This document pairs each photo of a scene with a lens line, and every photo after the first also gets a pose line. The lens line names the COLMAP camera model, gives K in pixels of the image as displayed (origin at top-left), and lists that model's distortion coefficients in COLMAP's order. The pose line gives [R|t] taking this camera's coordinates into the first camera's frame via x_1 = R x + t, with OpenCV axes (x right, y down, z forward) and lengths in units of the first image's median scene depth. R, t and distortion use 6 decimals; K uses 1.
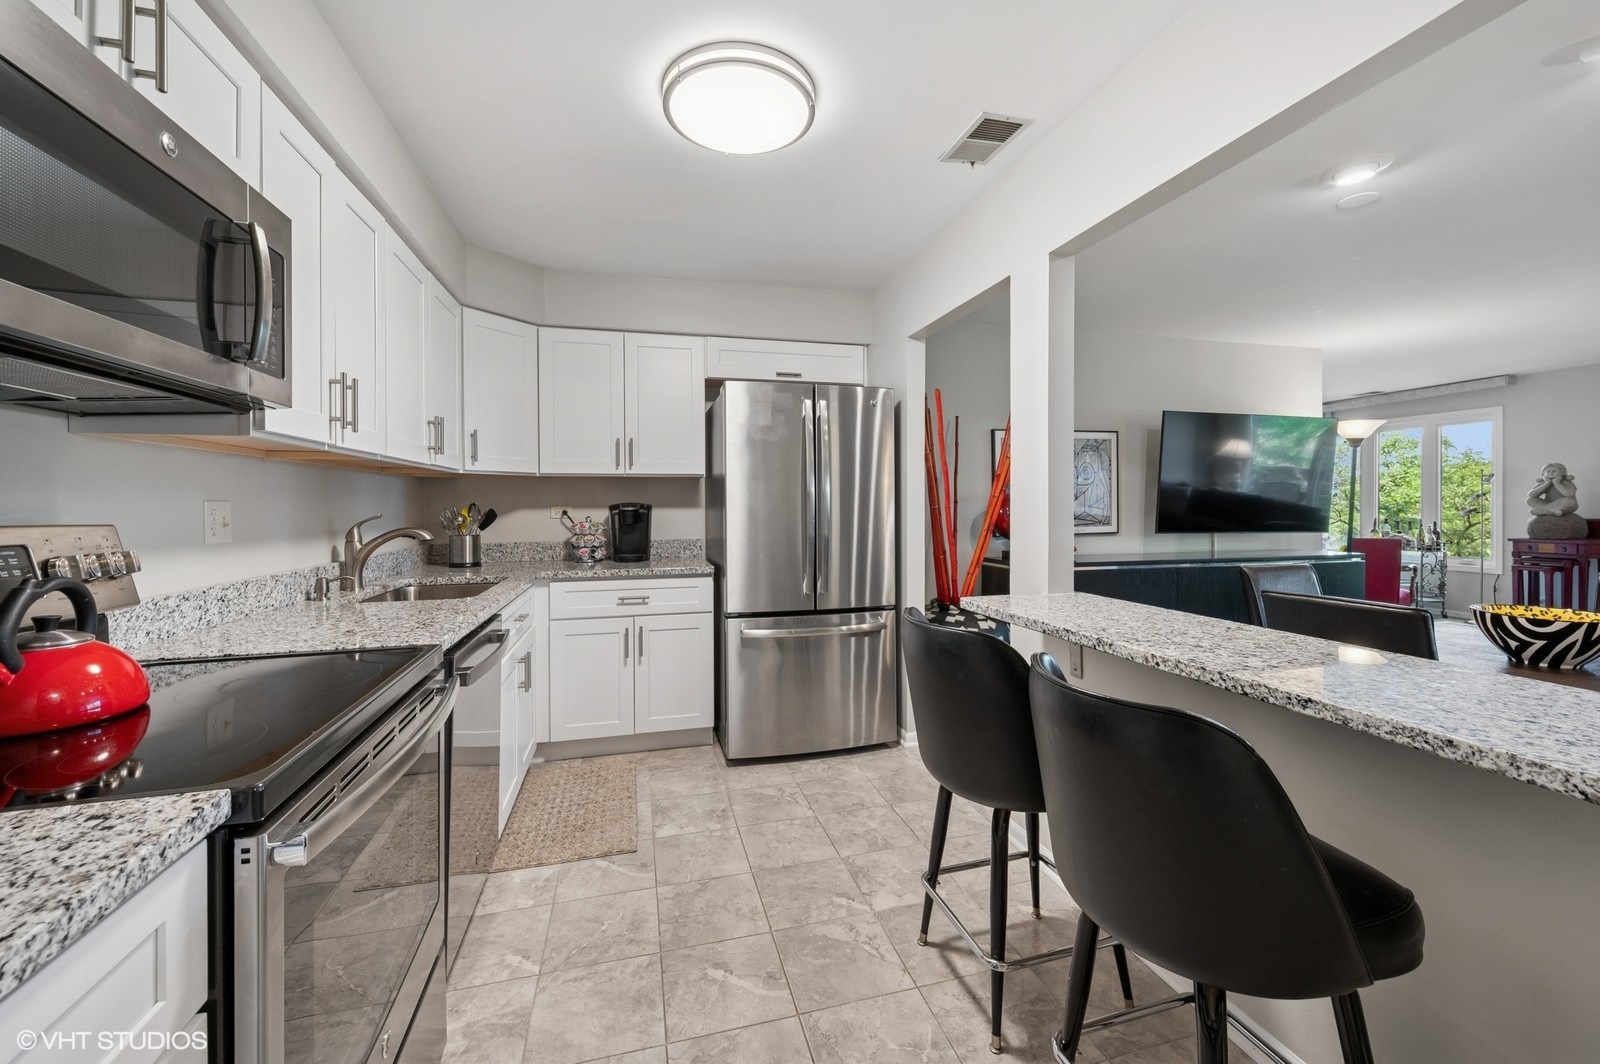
lens RADIAL K [[641.0, 0, 804.8], [0, 641.0, 505.4], [0, 0, 1]] dist [-0.000076, -0.000195]
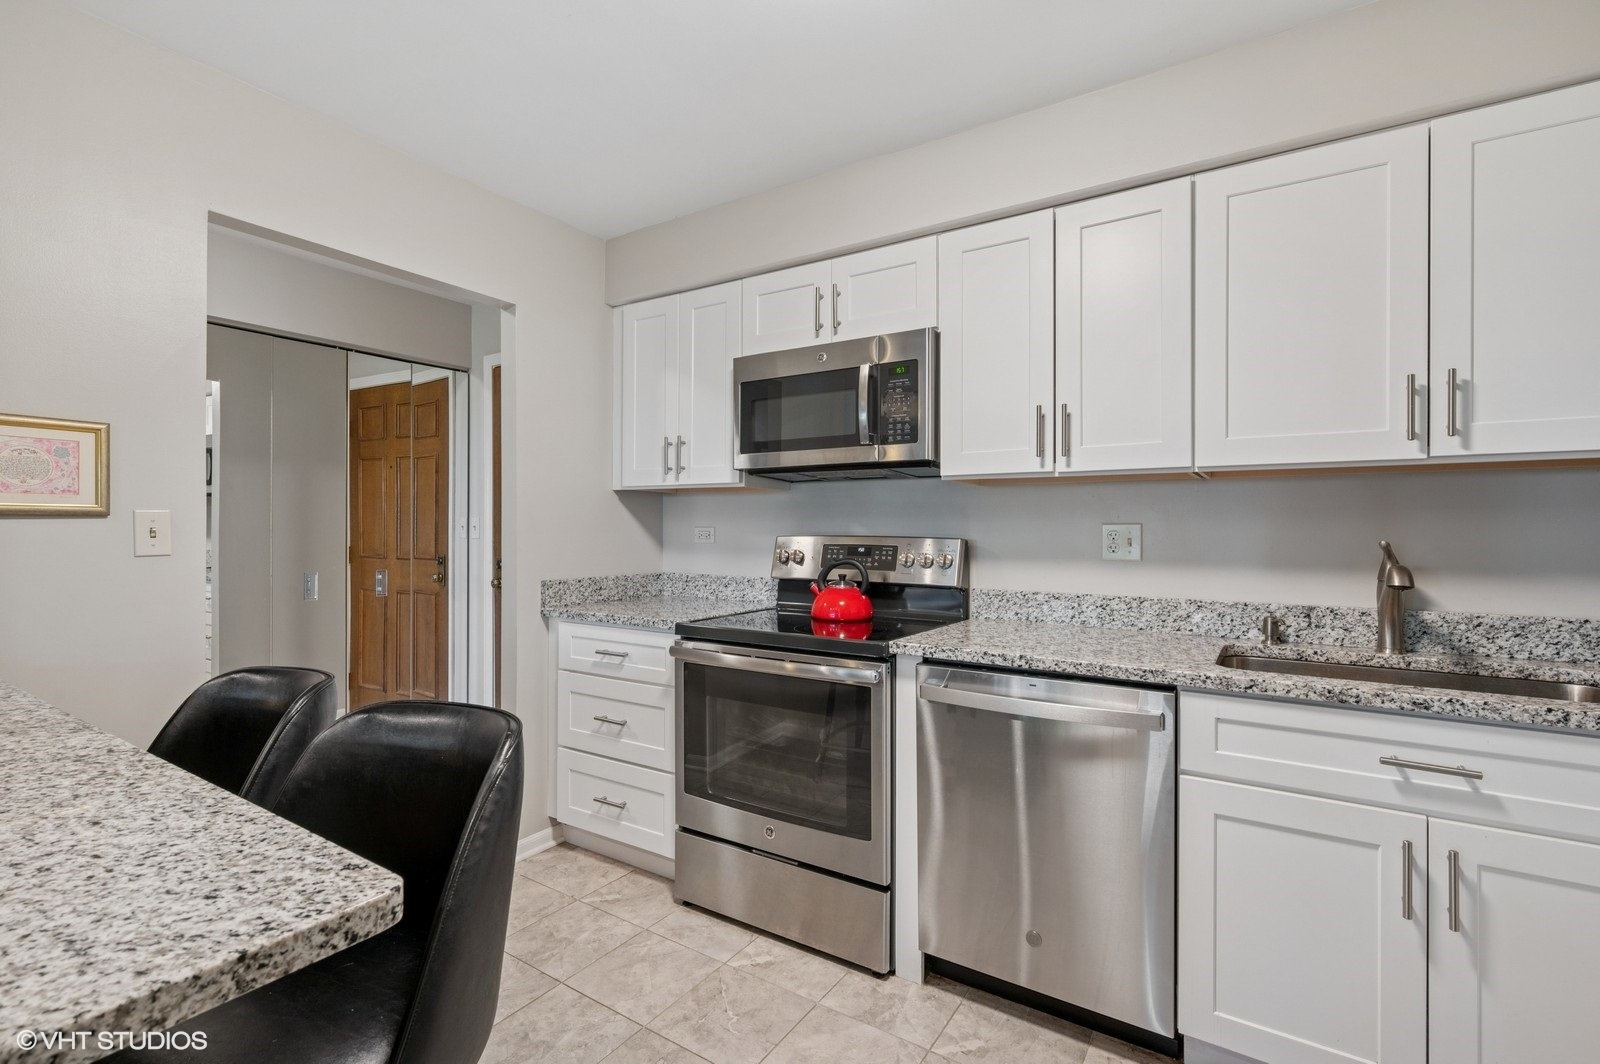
lens RADIAL K [[725.0, 0, 805.9], [0, 725.0, 527.3], [0, 0, 1]] dist [-0.001213, 0.000121]
pose [[-0.744183, 0.003296, -0.667968, 0.187111], [0.000174, 0.999989, 0.004740, -0.003472], [0.667976, 0.003411, -0.744175, 0.783547]]
